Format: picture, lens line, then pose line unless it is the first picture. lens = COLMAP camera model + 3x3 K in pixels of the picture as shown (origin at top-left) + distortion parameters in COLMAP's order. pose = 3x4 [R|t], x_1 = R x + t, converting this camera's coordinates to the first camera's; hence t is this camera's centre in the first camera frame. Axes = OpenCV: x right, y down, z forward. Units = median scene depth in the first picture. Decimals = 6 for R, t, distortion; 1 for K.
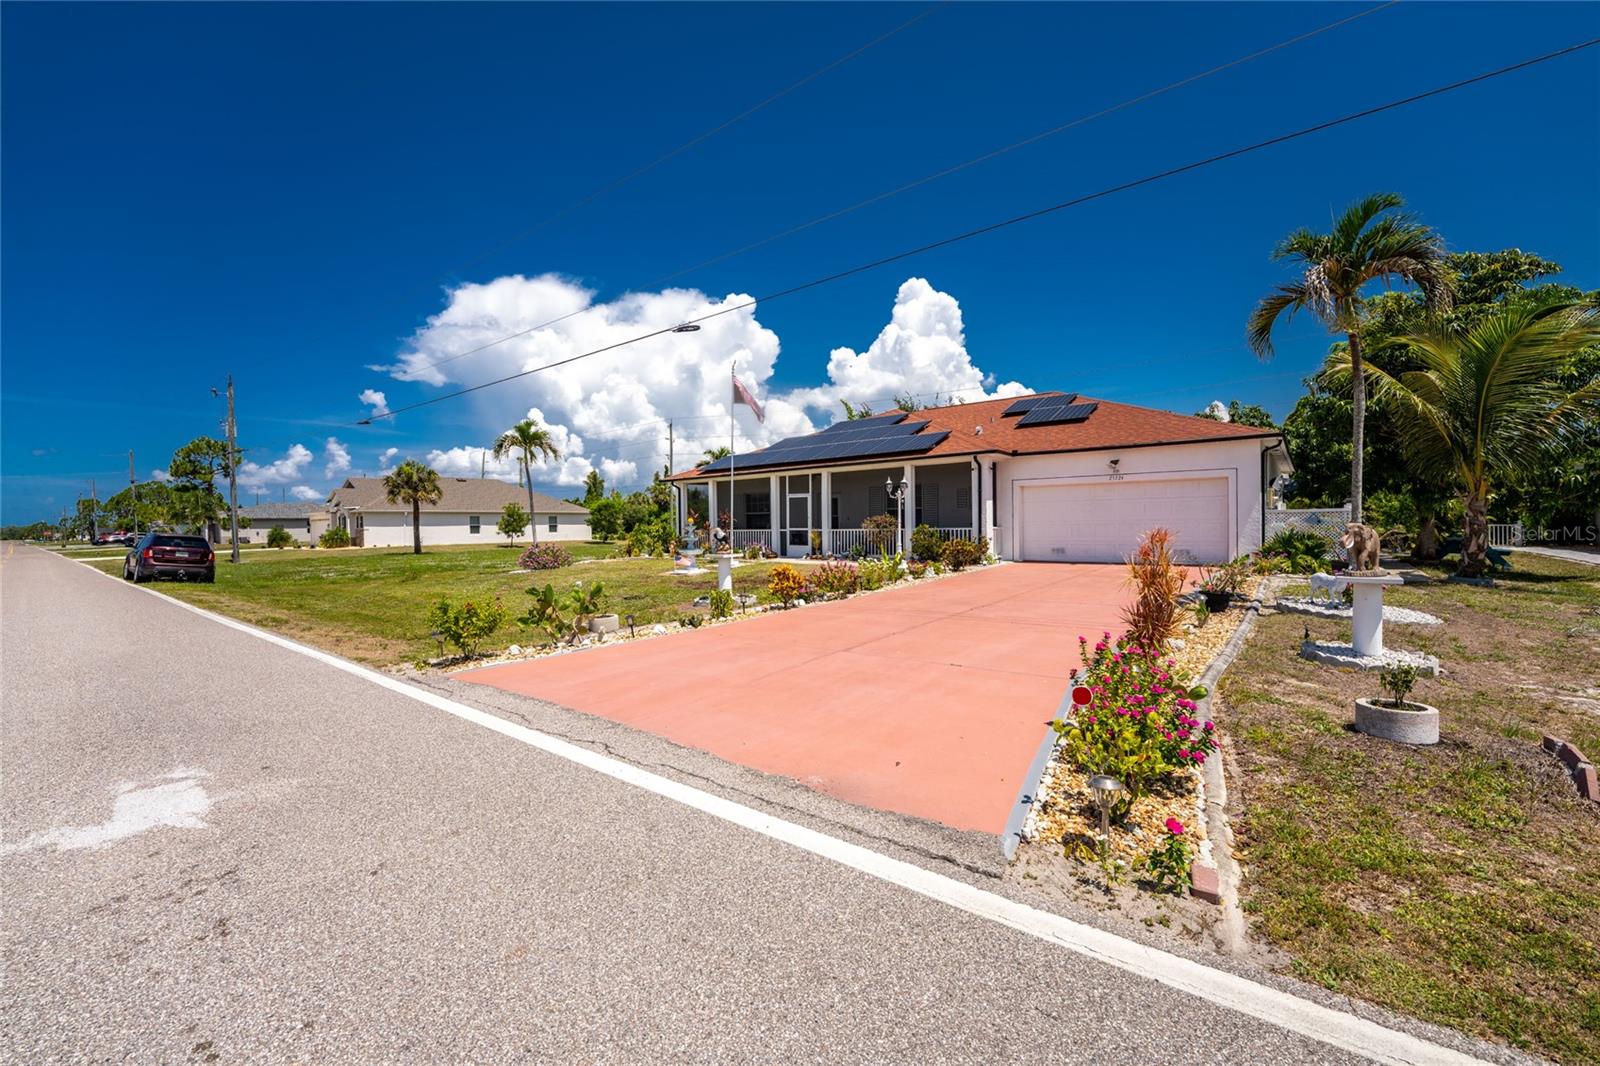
lens RADIAL K [[662.6, 0, 792.4], [0, 662.6, 534.4], [0, 0, 1]] dist [-0.020050, -0.000043]
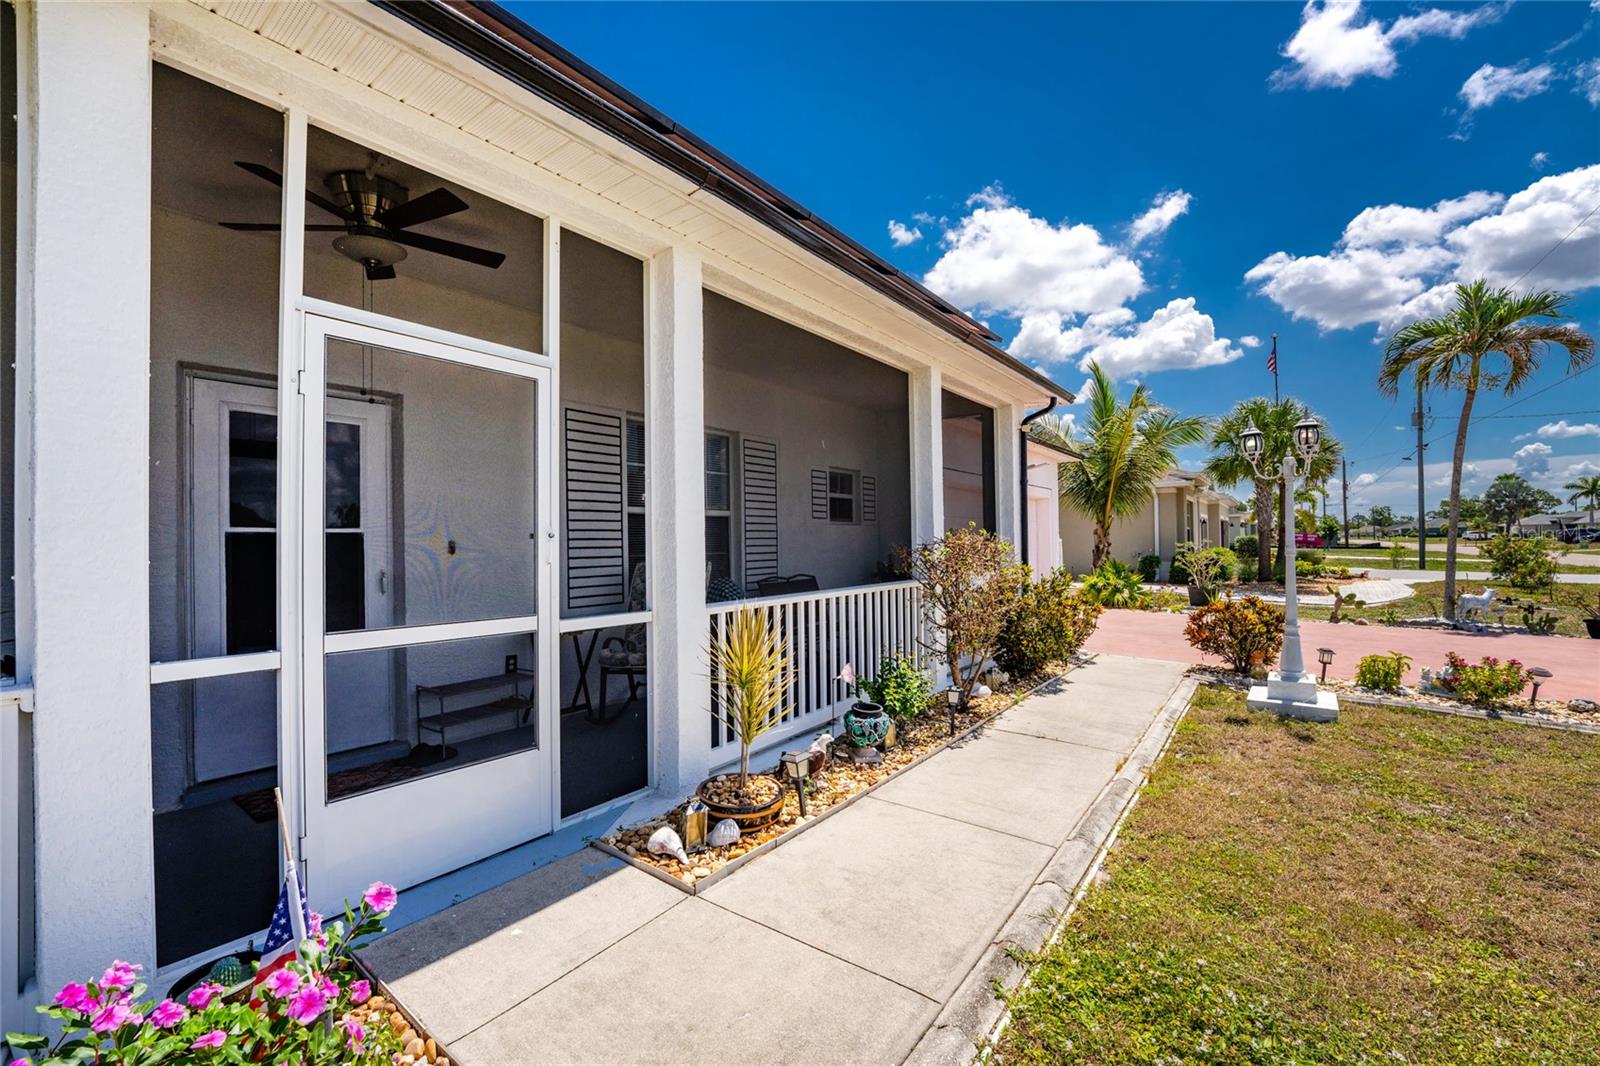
lens RADIAL K [[665.6, 0, 791.0], [0, 665.6, 533.9], [0, 0, 1]] dist [-0.019550, 0.000166]
pose [[-0.042336, 0.030542, 0.998637, -0.107904], [0.028938, 0.999151, -0.029331, -0.019574], [-0.998684, 0.027657, -0.043183, 0.936196]]
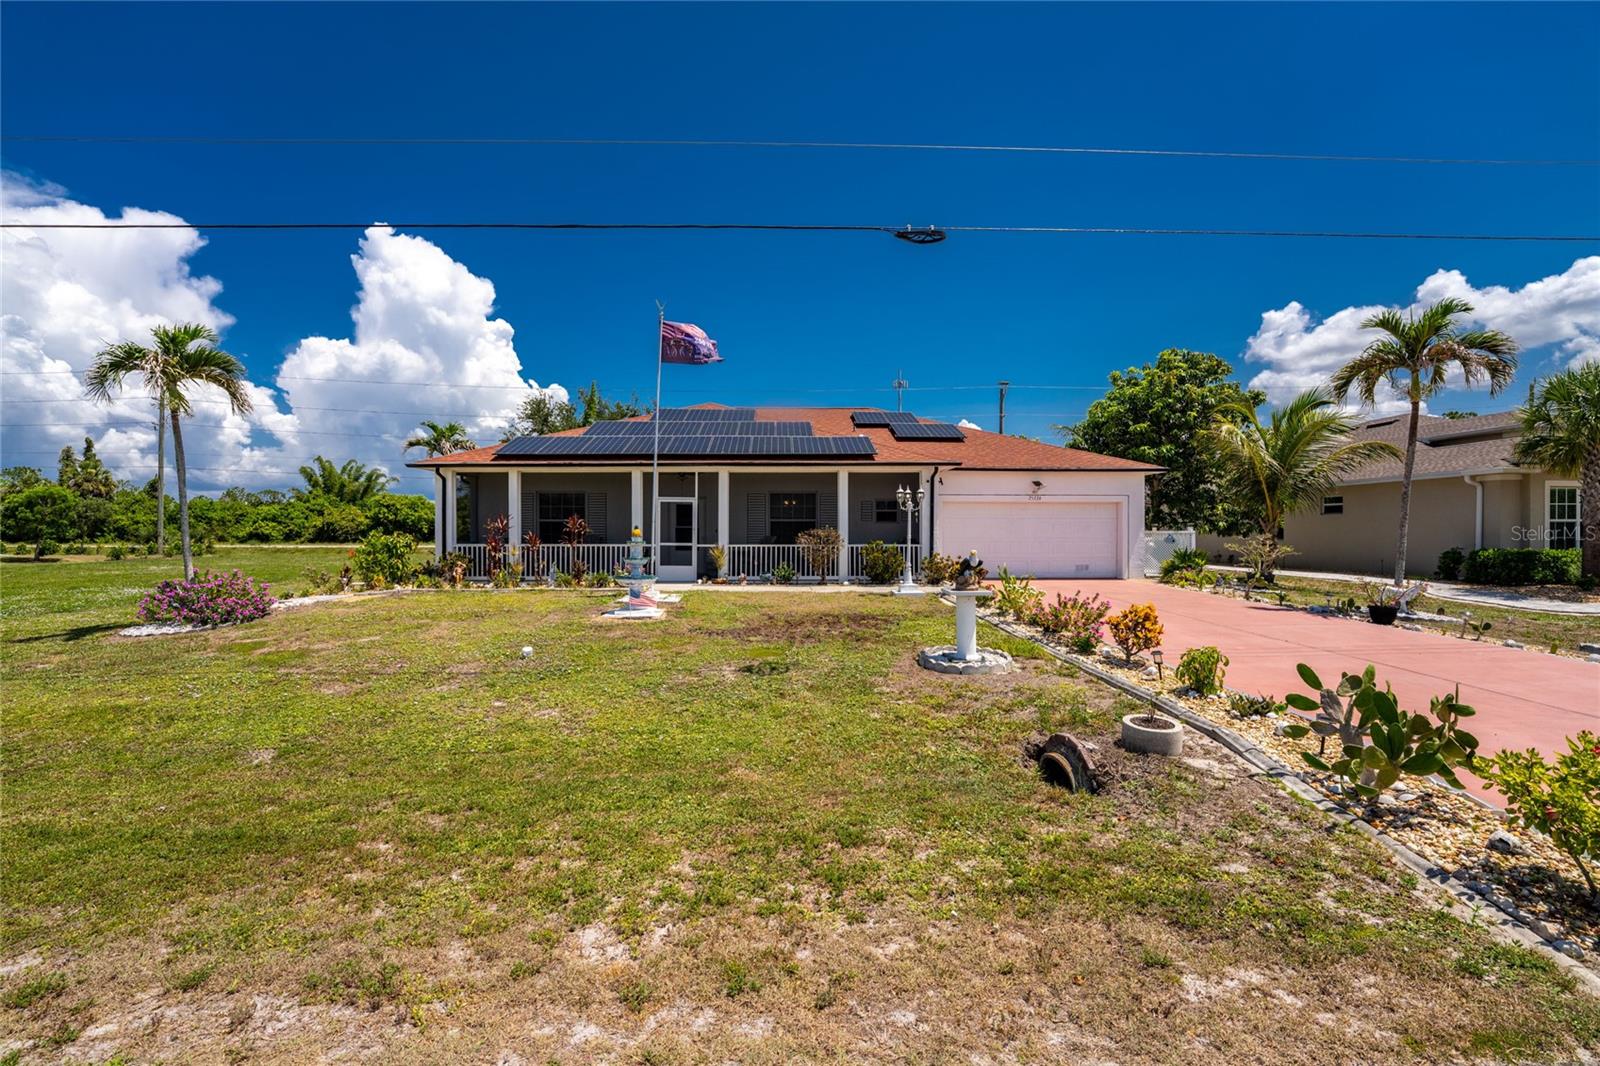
lens RADIAL K [[660.3, 0, 793.0], [0, 660.3, 536.7], [0, 0, 1]] dist [-0.023208, 0.000066]
pose [[0.760499, 0.008515, 0.649283, -0.375546], [-0.002212, 0.999942, -0.010522, -0.008705], [-0.649336, 0.006565, 0.760474, 0.337251]]
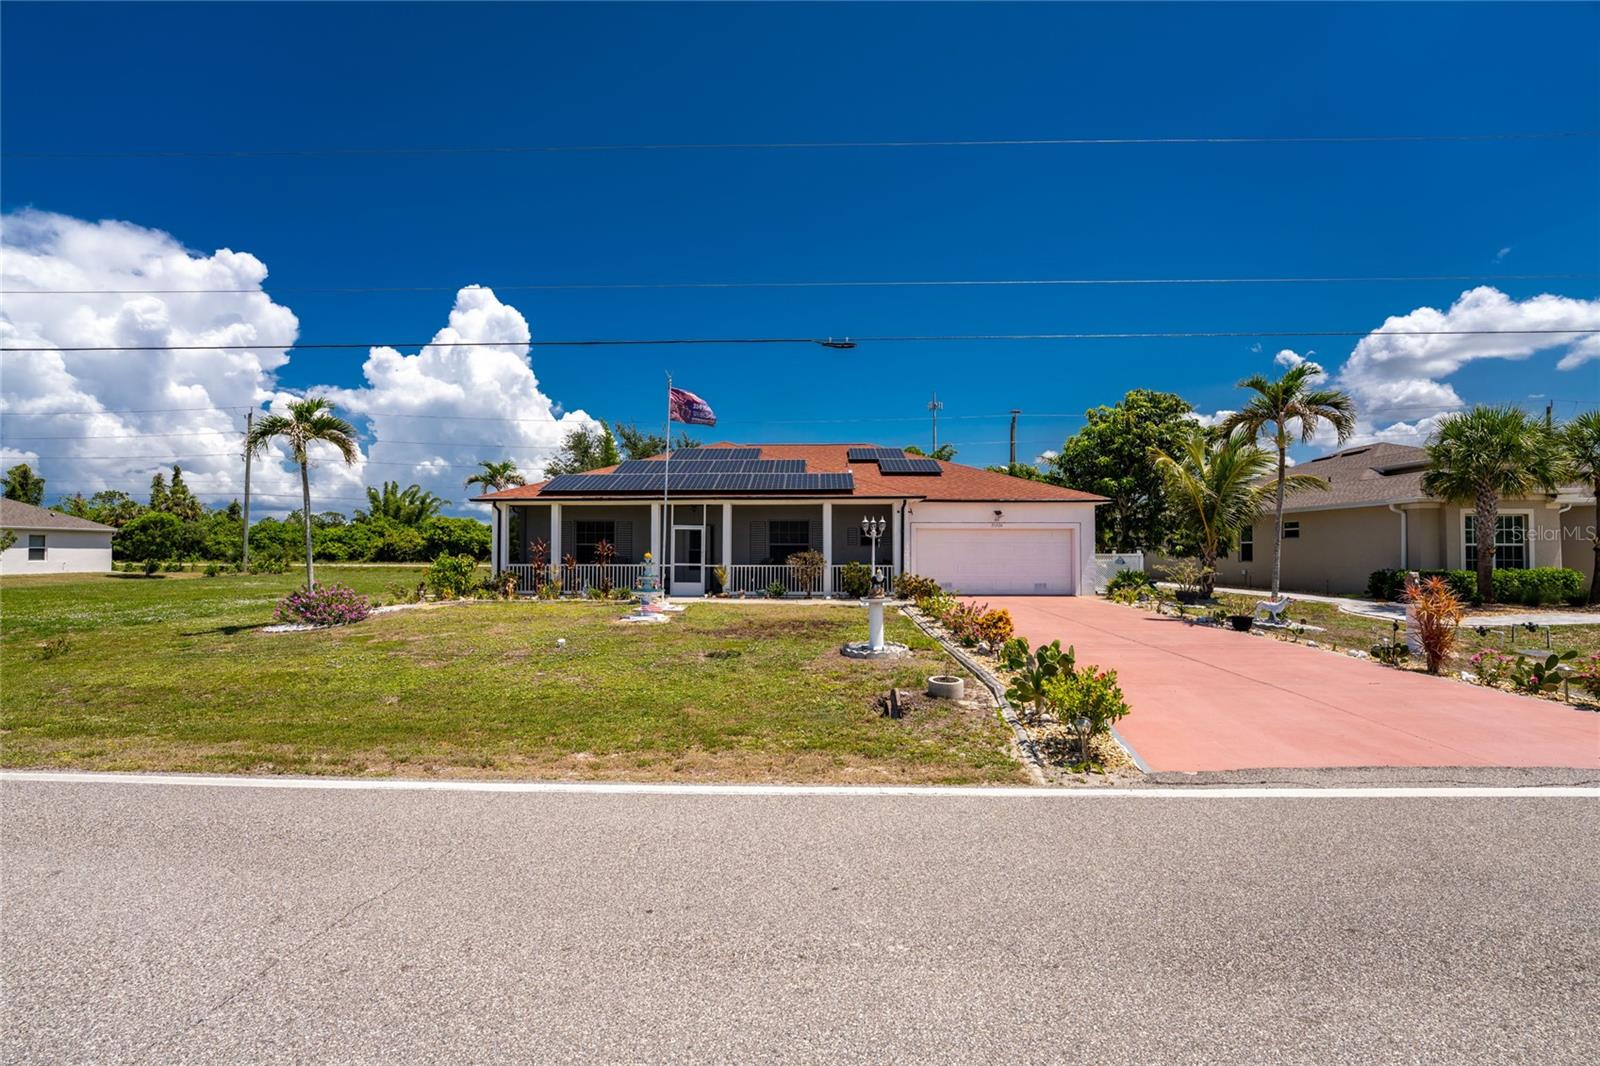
lens RADIAL K [[660.3, 0, 793.0], [0, 660.3, 536.7], [0, 0, 1]] dist [-0.023208, 0.000066]
pose [[0.797301, 0.028560, 0.602906, -0.417276], [-0.004610, 0.999139, -0.041232, -0.009325], [-0.603565, 0.030095, 0.796746, 0.191890]]
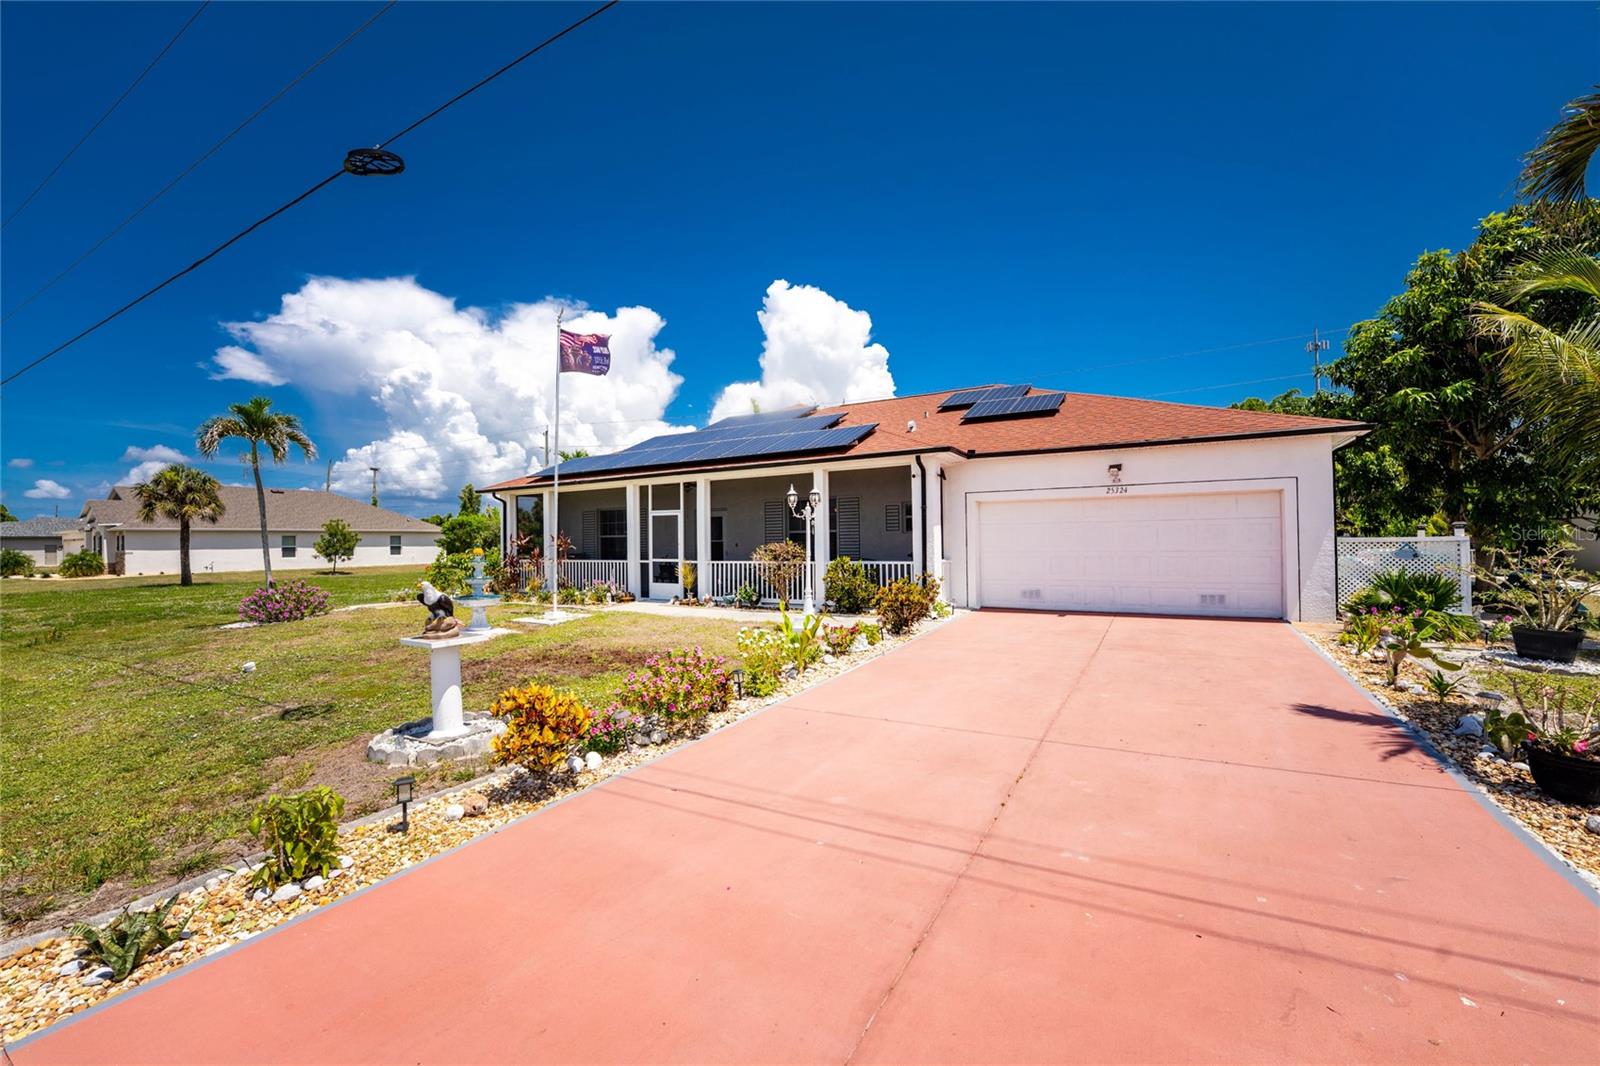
lens RADIAL K [[660.3, 0, 793.0], [0, 660.3, 536.7], [0, 0, 1]] dist [-0.023208, 0.000066]
pose [[0.989044, 0.001658, 0.147610, 0.039757], [0.001775, 0.999731, -0.023123, -0.016415], [-0.147608, 0.023132, 0.988775, 0.279495]]
